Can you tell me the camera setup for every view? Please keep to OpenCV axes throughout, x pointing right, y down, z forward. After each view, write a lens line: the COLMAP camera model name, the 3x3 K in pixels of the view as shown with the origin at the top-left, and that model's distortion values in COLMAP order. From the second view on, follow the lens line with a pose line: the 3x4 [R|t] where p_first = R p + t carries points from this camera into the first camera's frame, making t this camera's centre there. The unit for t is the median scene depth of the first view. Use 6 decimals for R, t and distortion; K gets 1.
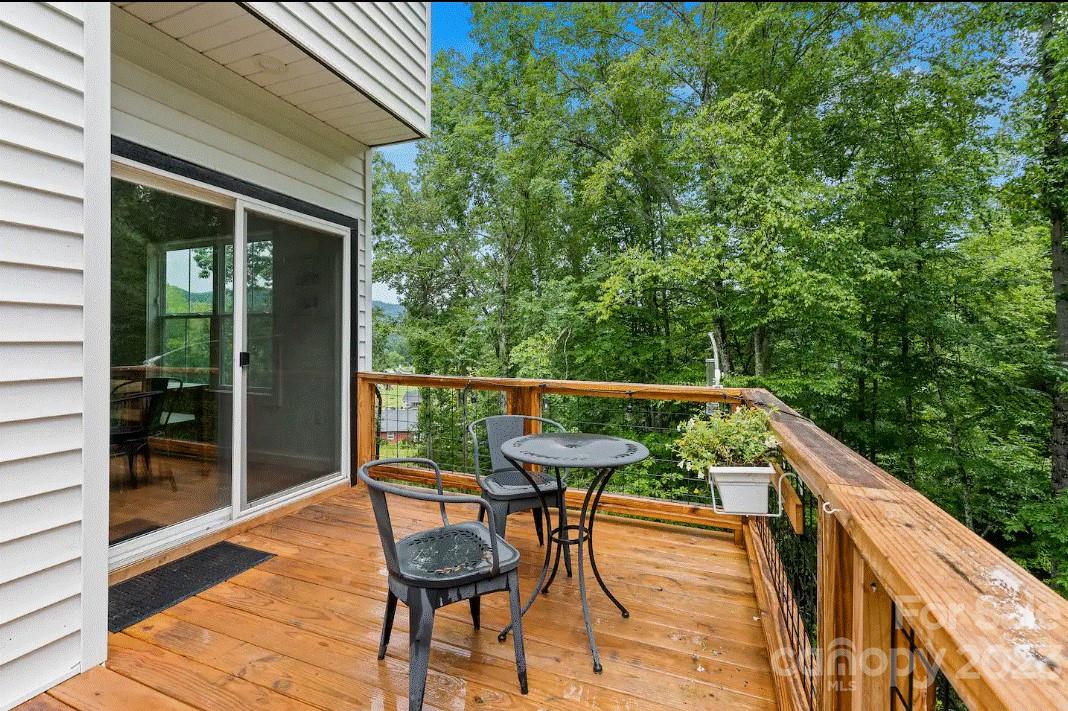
lens RADIAL K [[495.8, 0, 548.4], [0, 495.8, 347.2], [0, 0, 1]] dist [-0.001983, -0.000370]
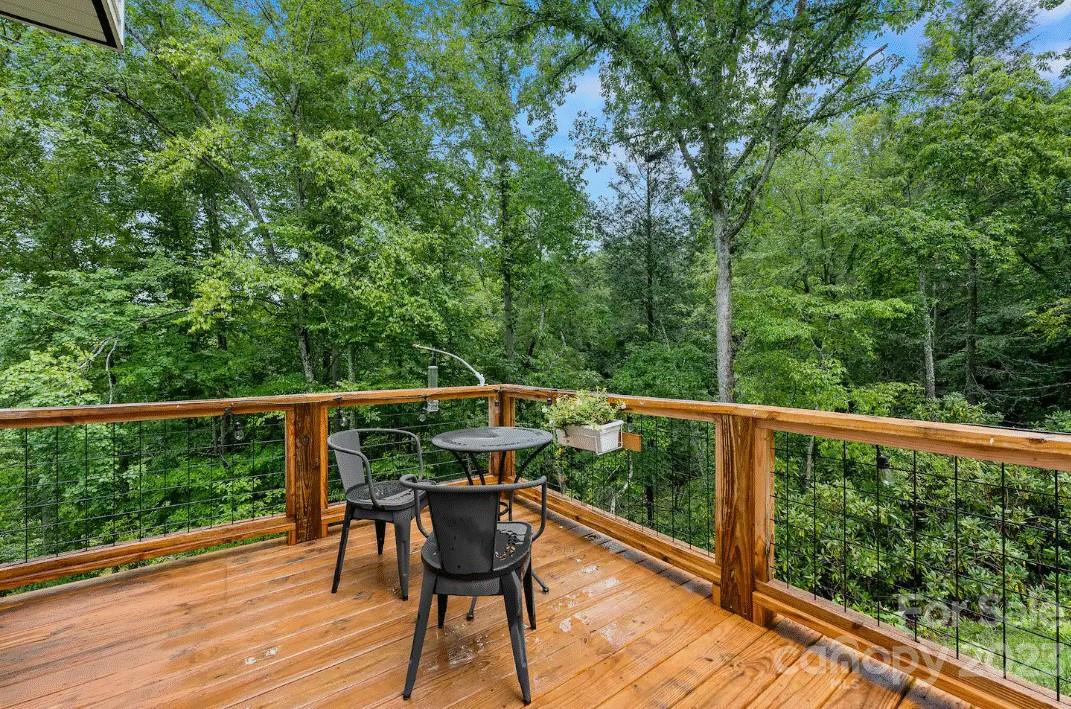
lens RADIAL K [[443.0, 0, 535.5], [0, 443.0, 354.5], [0, 0, 1]] dist [0.000492, 0.000066]
pose [[0.537626, -0.017443, 0.843003, -0.275231], [0.025179, 0.999672, 0.004627, -0.000946], [-0.842807, 0.018738, 0.537889, 0.116666]]
